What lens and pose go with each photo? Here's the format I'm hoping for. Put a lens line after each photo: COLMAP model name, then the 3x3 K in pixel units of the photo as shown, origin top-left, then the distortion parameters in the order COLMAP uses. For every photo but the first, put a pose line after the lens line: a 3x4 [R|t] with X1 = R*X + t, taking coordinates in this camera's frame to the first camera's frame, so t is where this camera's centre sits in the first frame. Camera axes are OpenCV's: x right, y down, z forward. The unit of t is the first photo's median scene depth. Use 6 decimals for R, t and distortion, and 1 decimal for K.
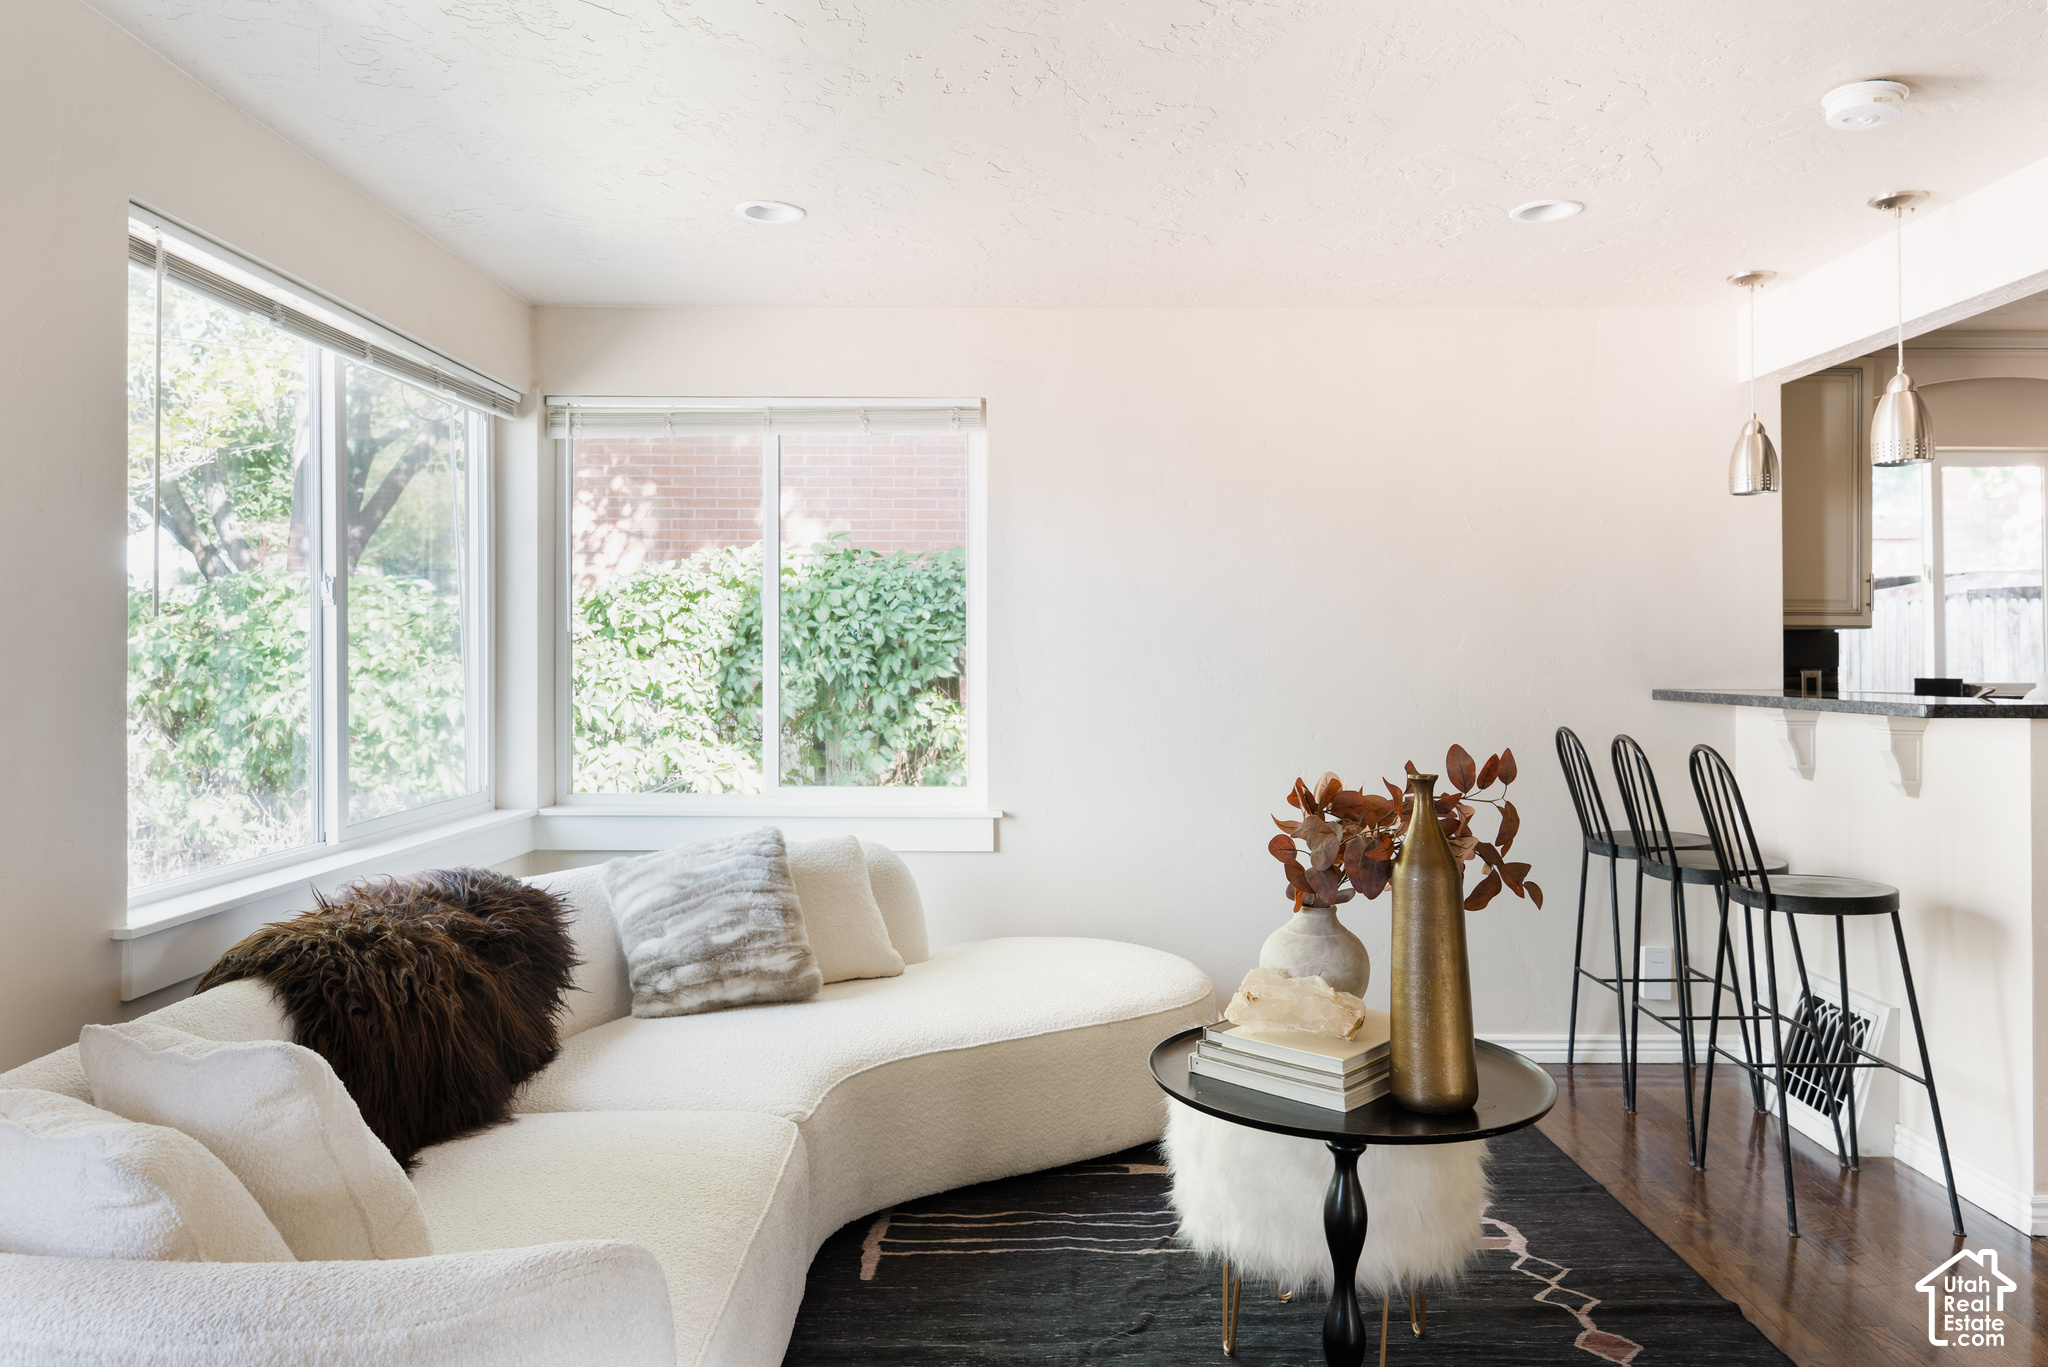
lens RADIAL K [[1385.5, 0, 1022.2], [0, 1385.5, 632.2], [0, 0, 1]] dist [-0.002144, 0.001445]
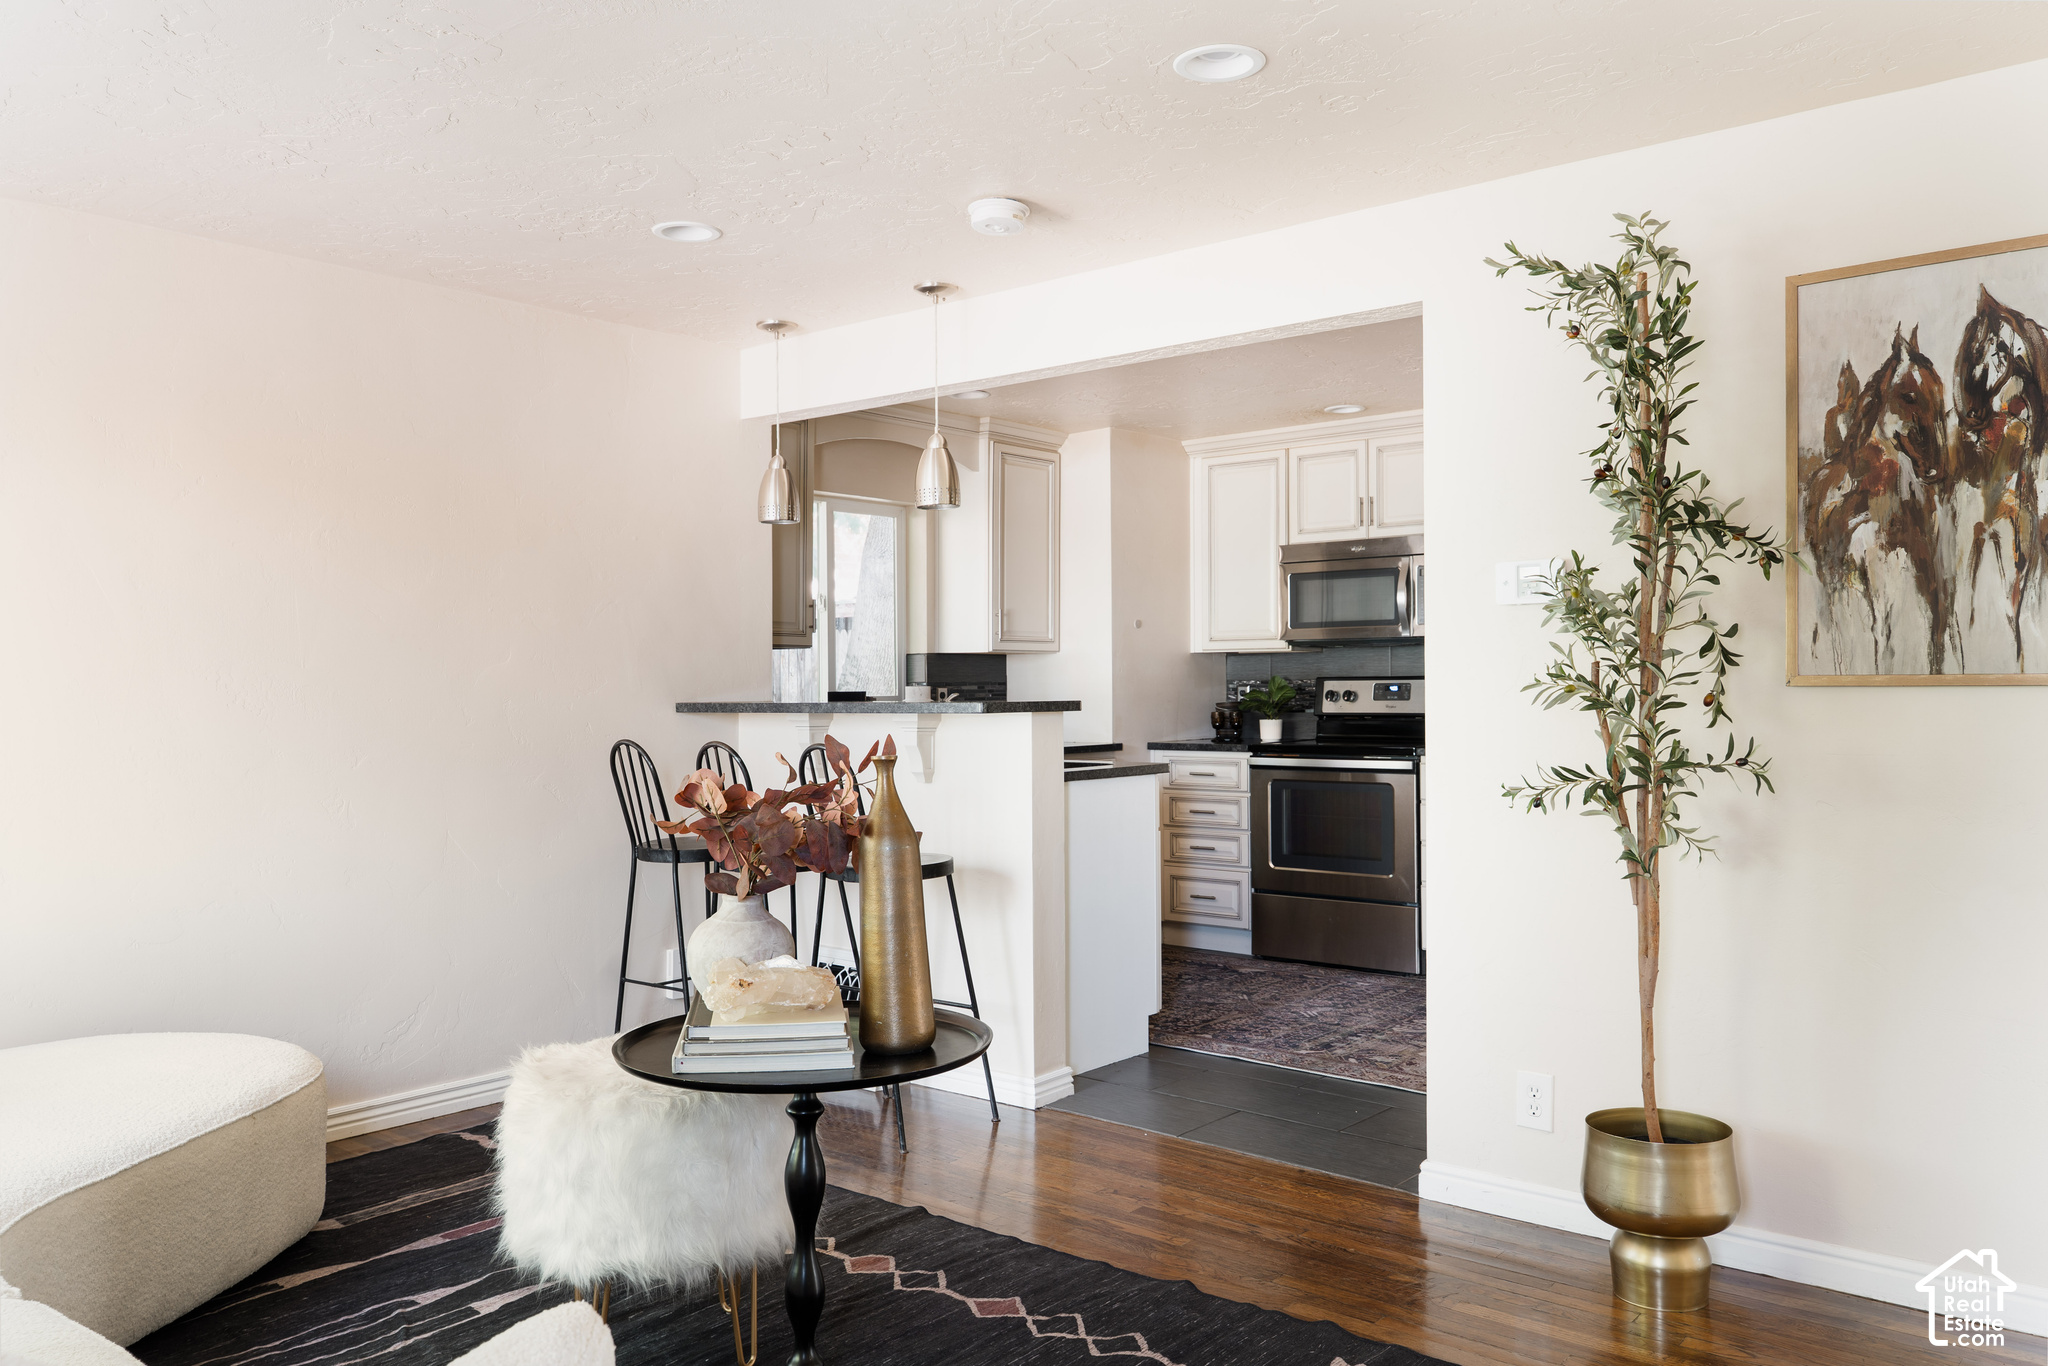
lens RADIAL K [[1543.7, 0, 1022.0], [0, 1543.7, 686.8], [0, 0, 1]] dist [0.008846, 0.005881]
pose [[0.637546, -0.006001, 0.770389, -0.362273], [-0.004928, 0.999917, 0.011867, 0.019020], [-0.770396, -0.011362, 0.637464, 0.076465]]
